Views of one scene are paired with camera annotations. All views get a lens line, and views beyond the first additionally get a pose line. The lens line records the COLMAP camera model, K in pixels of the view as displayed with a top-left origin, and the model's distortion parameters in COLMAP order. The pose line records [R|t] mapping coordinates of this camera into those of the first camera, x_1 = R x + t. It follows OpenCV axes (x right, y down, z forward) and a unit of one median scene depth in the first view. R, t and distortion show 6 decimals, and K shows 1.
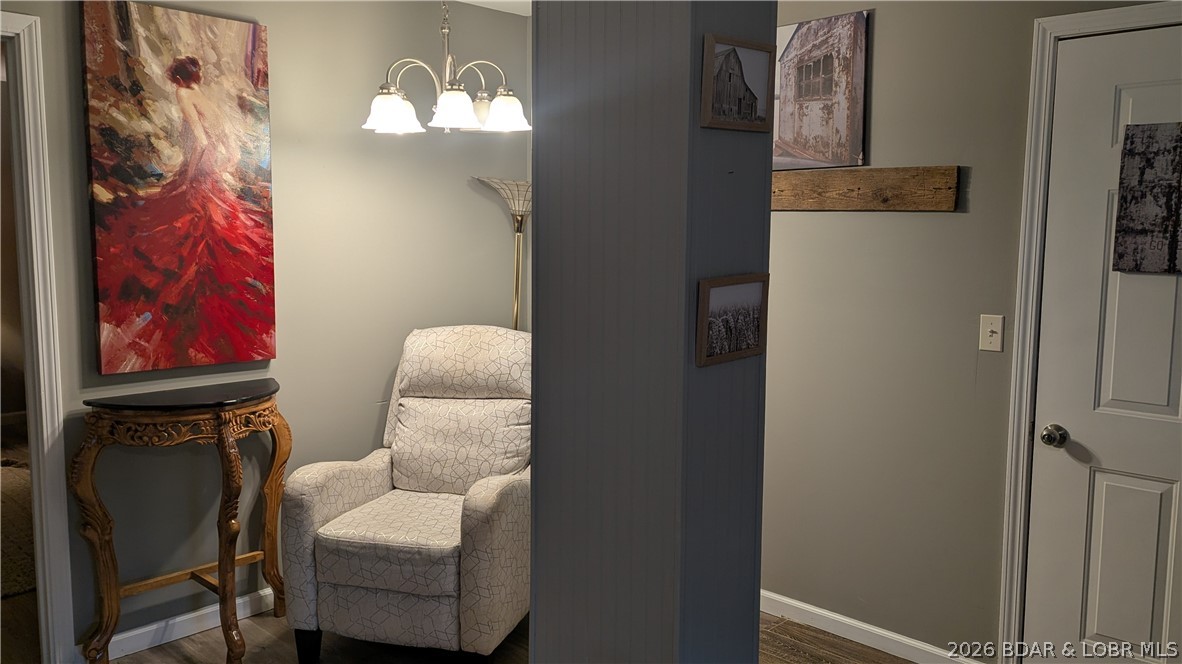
lens RADIAL K [[927.4, 0, 586.6], [0, 927.4, 327.3], [0, 0, 1]] dist [0.015030, 0.001631]
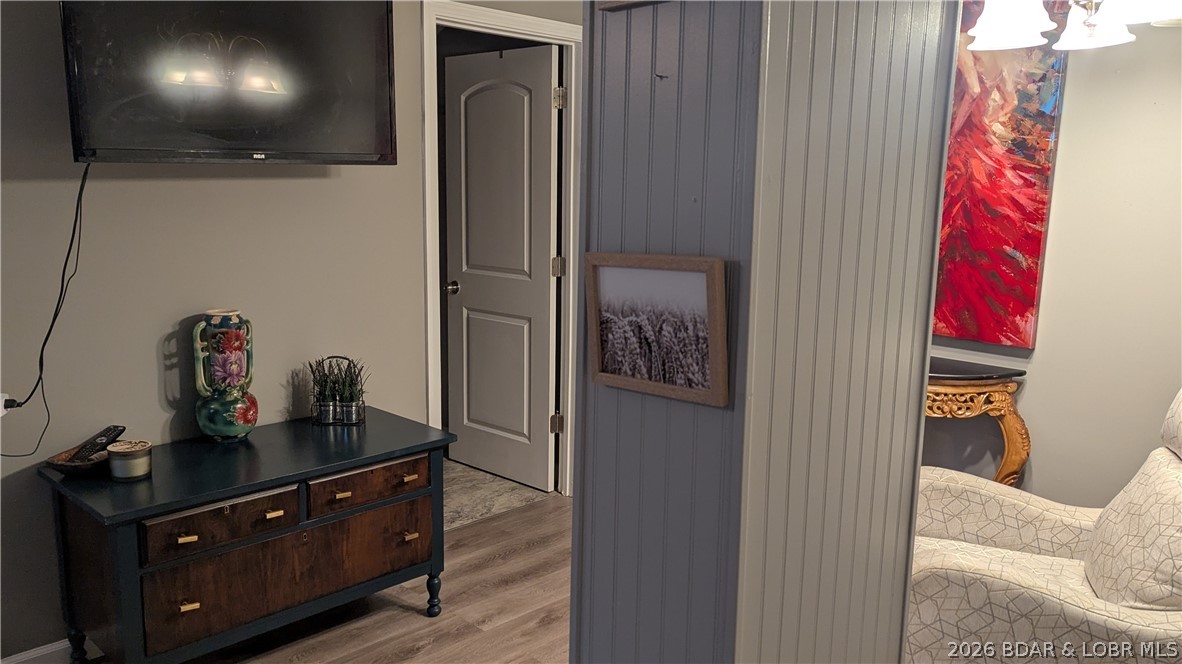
lens RADIAL K [[927.4, 0, 586.2], [0, 927.4, 337.5], [0, 0, 1]] dist [0.015030, 0.001631]
pose [[-0.032415, 0.161216, -0.986387, 0.506585], [-0.126145, 0.978353, 0.164049, -0.063991], [0.991482, 0.129746, -0.011377, 0.649234]]
